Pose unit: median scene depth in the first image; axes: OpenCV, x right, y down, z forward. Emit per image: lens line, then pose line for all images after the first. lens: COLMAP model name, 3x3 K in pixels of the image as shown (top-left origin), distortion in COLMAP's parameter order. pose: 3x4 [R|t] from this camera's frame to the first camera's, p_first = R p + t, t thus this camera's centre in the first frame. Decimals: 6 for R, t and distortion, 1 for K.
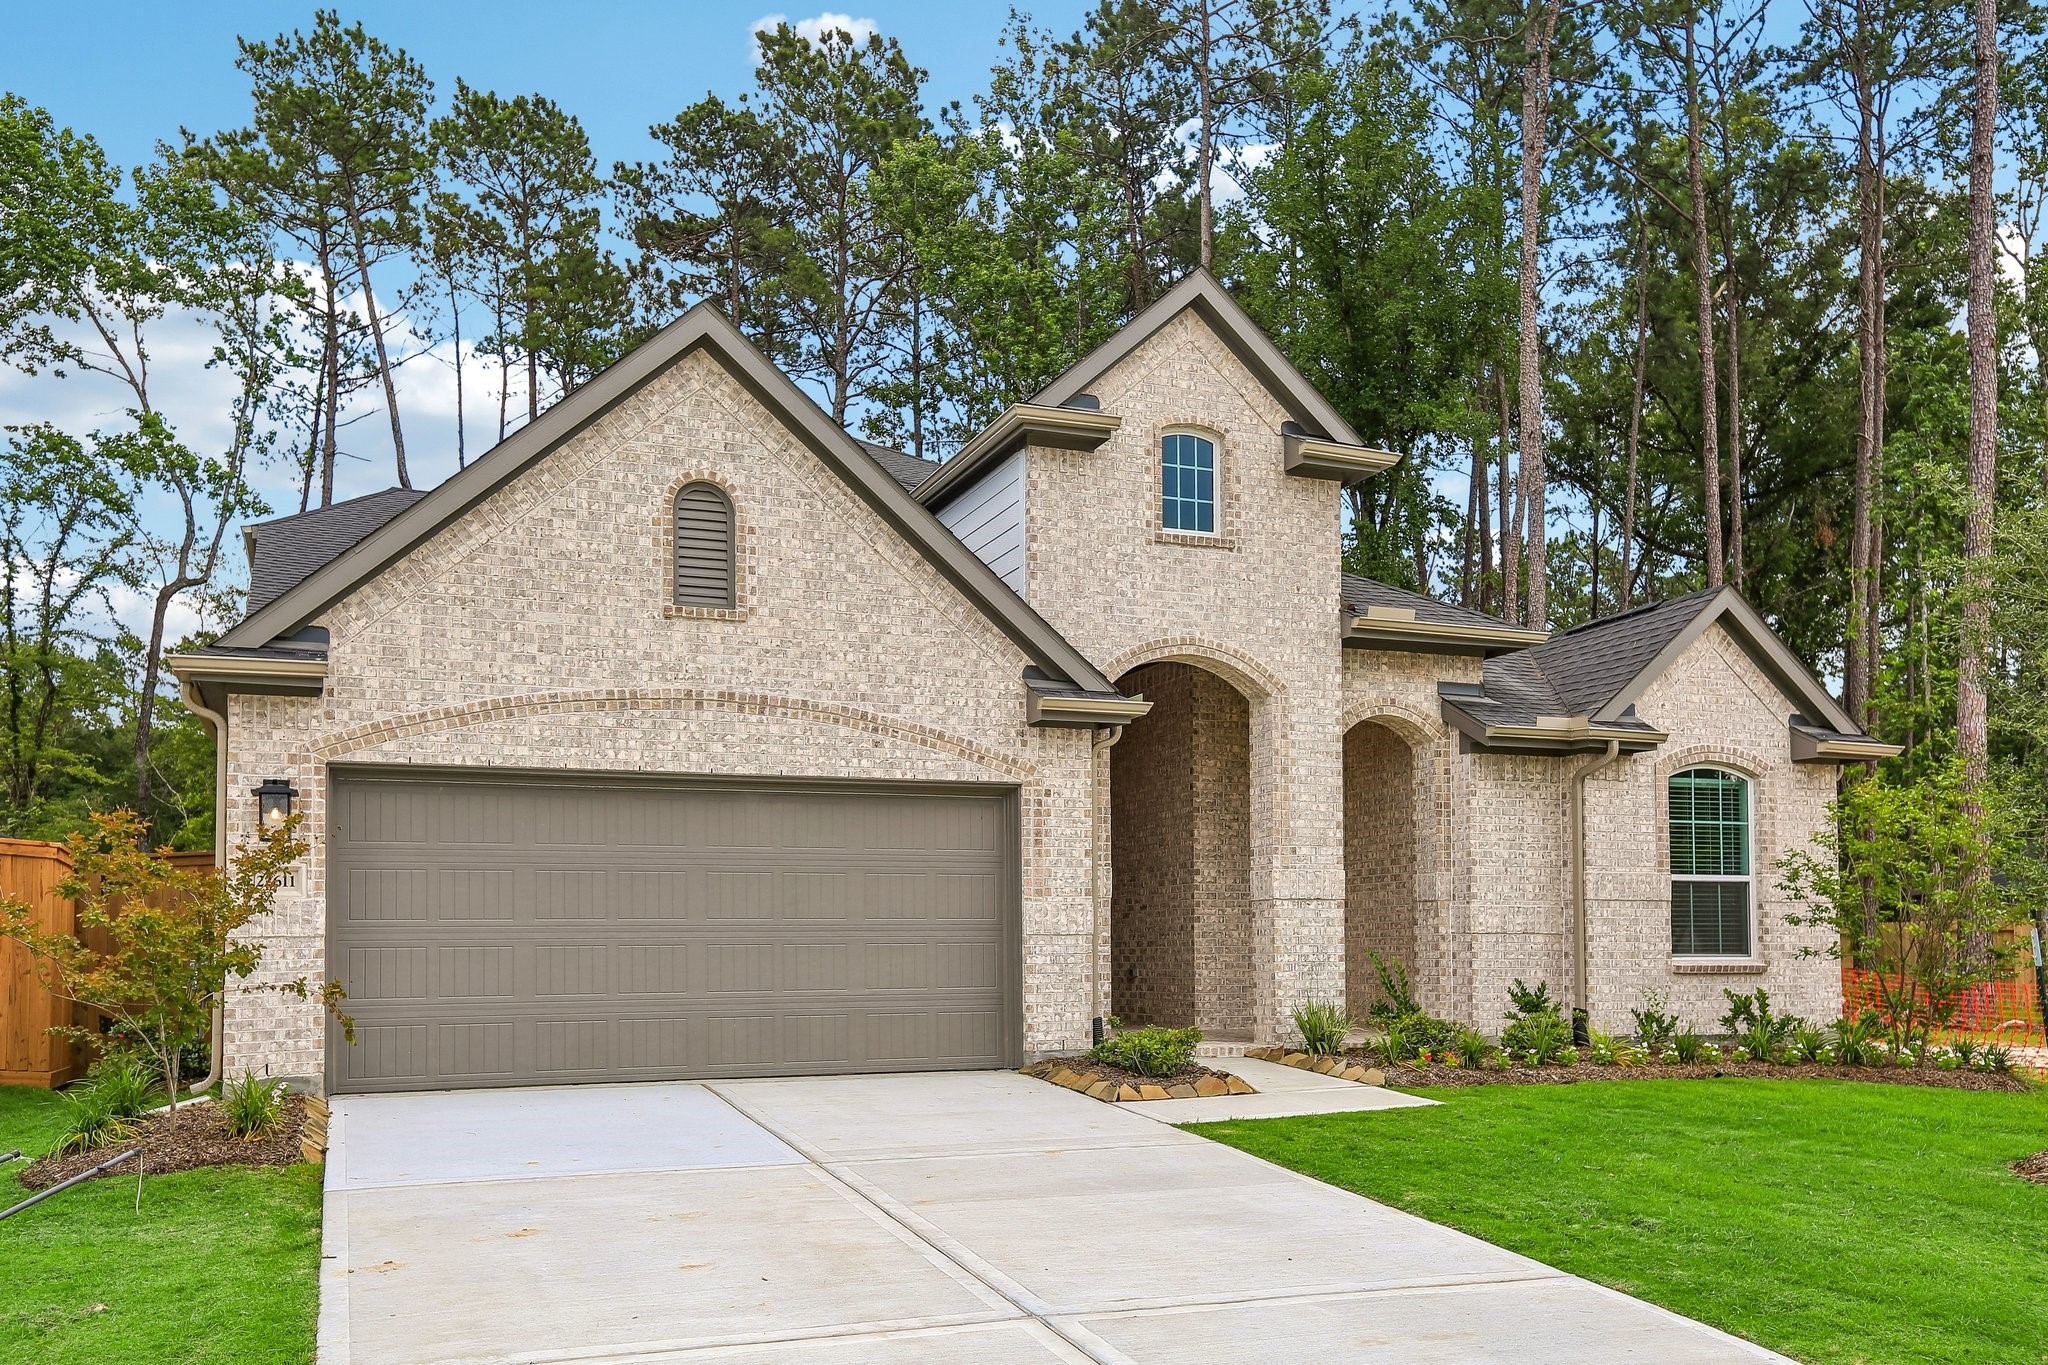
lens RADIAL K [[1698.8, 0, 983.5], [0, 1698.8, 615.5], [0, 0, 1]] dist [0.012772, -0.004072]
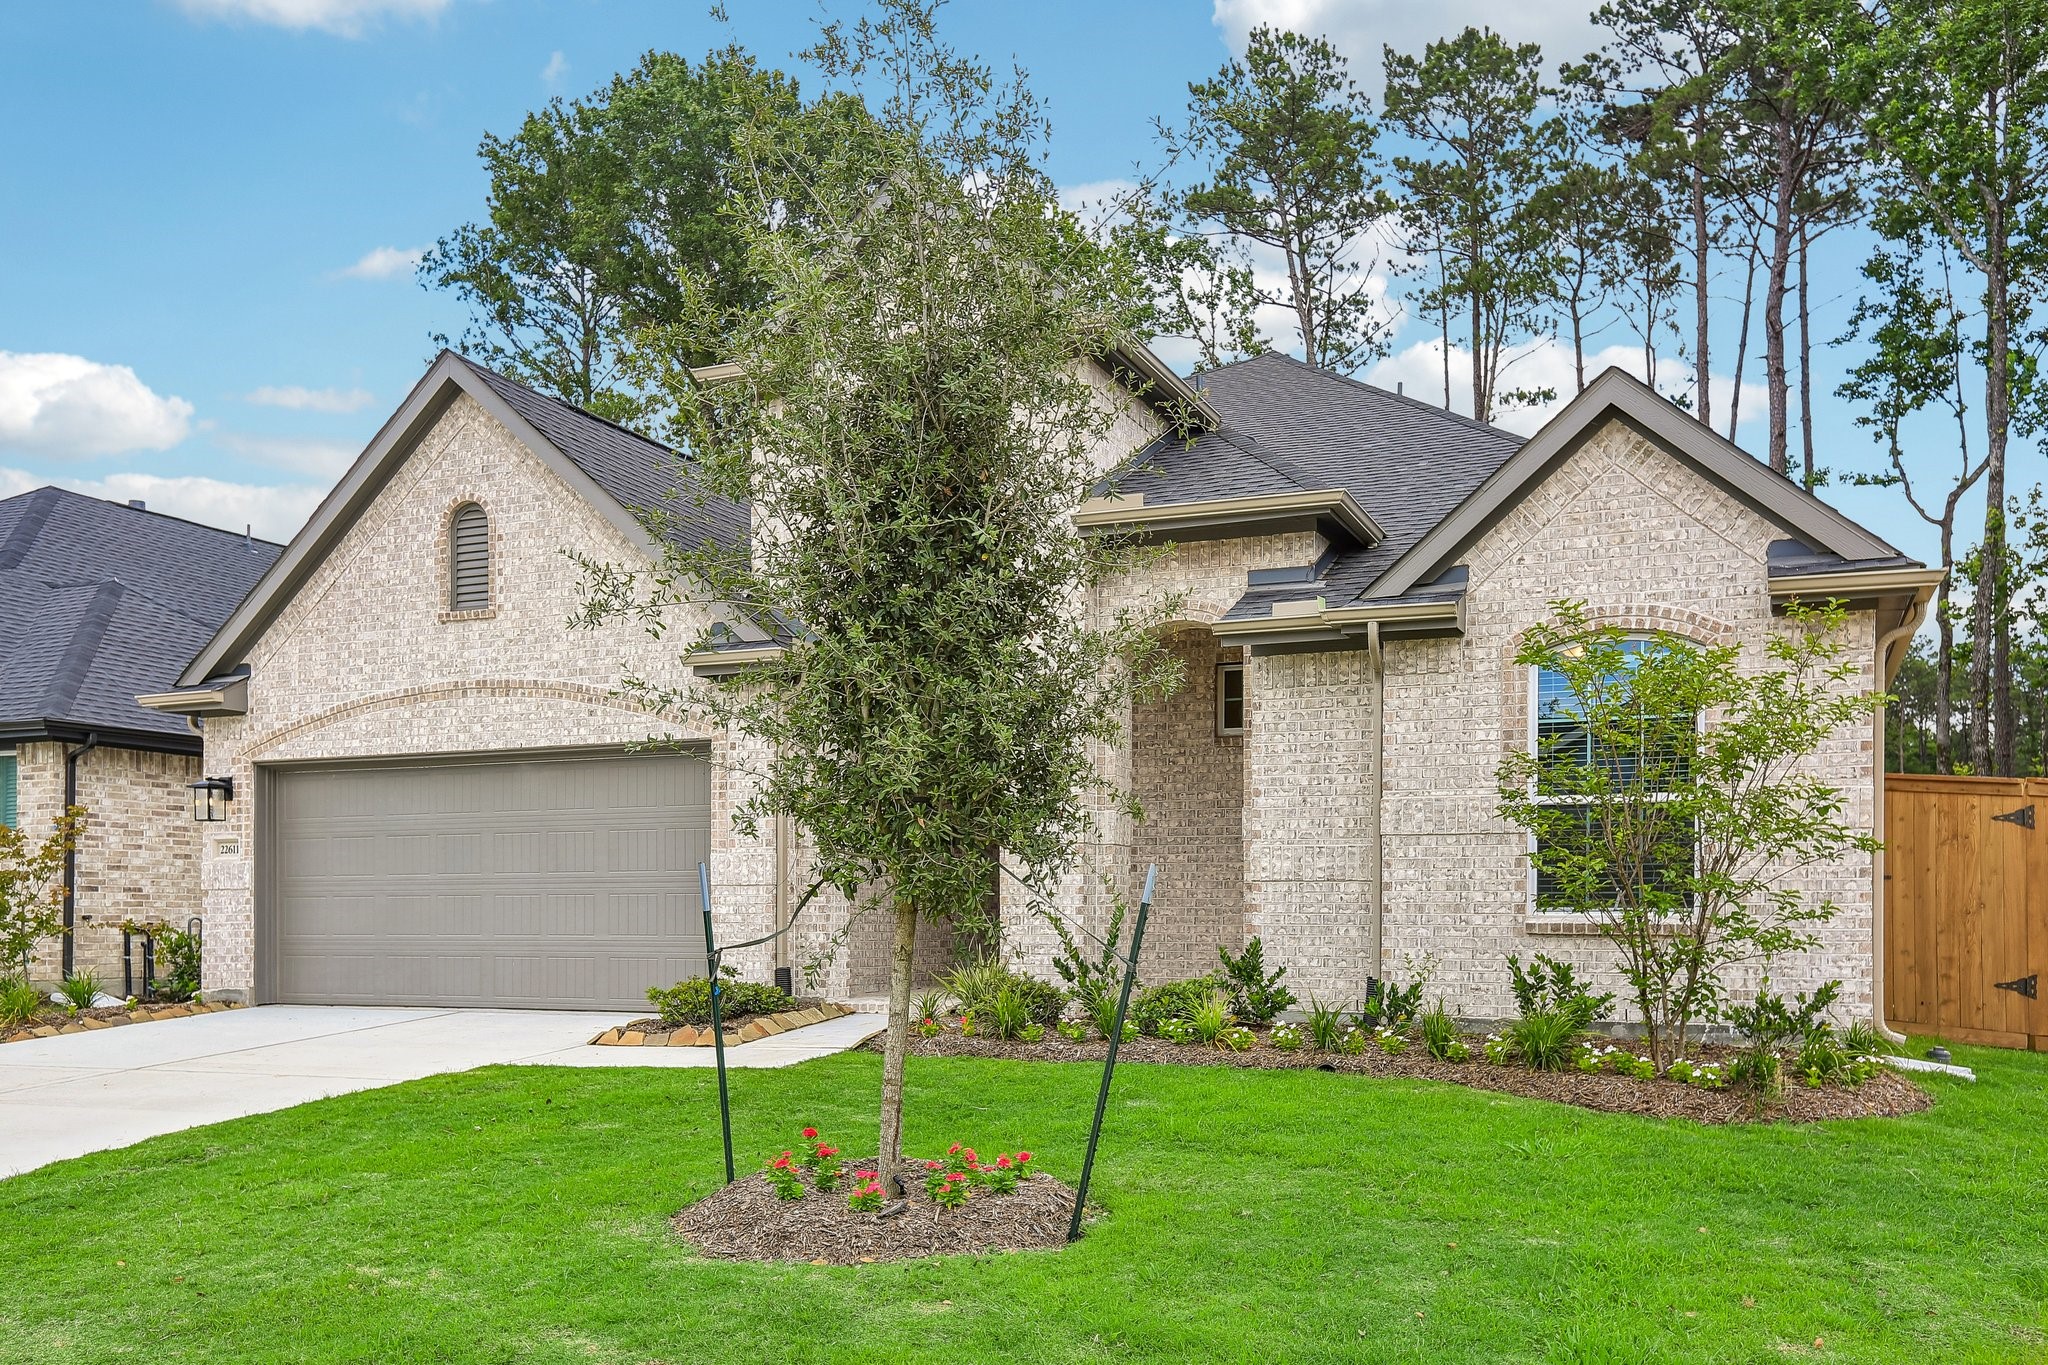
lens RADIAL K [[1747.7, 0, 1024.8], [0, 1747.7, 639.6], [0, 0, 1]] dist [0.070659, -0.214663]
pose [[0.693202, -0.106491, -0.712833, 0.925859], [0.133772, 0.990850, -0.017937, 0.085060], [0.708220, -0.082923, 0.701105, 0.403670]]
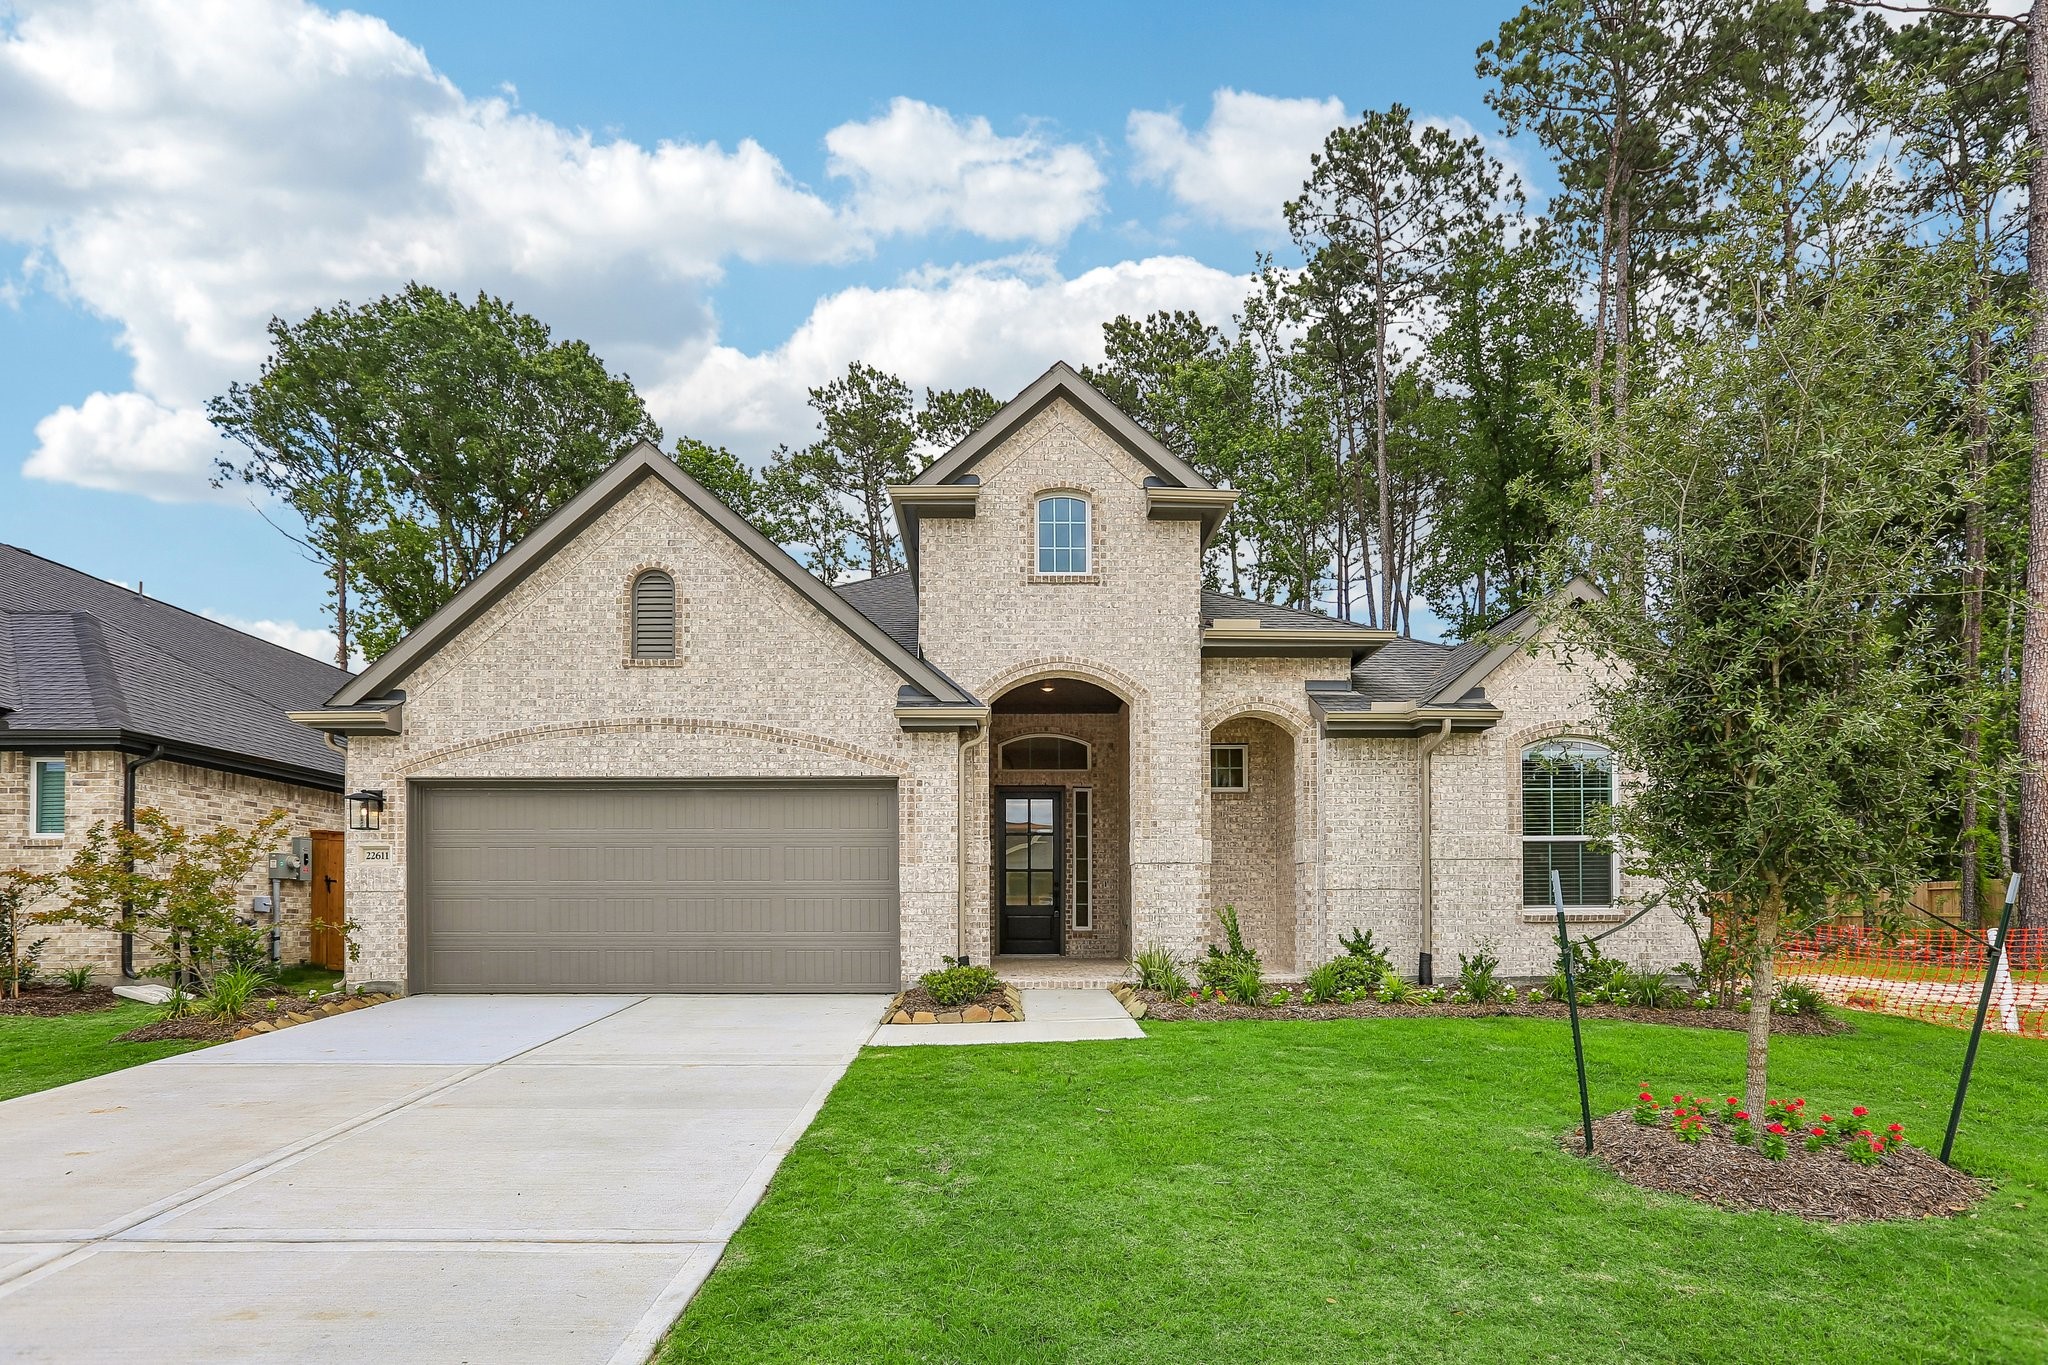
lens RADIAL K [[1041.1, 0, 1013.1], [0, 1041.1, 741.1], [0, 0, 1]] dist [-0.056339, 0.000737]
pose [[0.935900, -0.056996, -0.347624, 0.385734], [0.067470, 0.997557, 0.018091, 0.064428], [0.345744, -0.040386, 0.937459, 0.294266]]
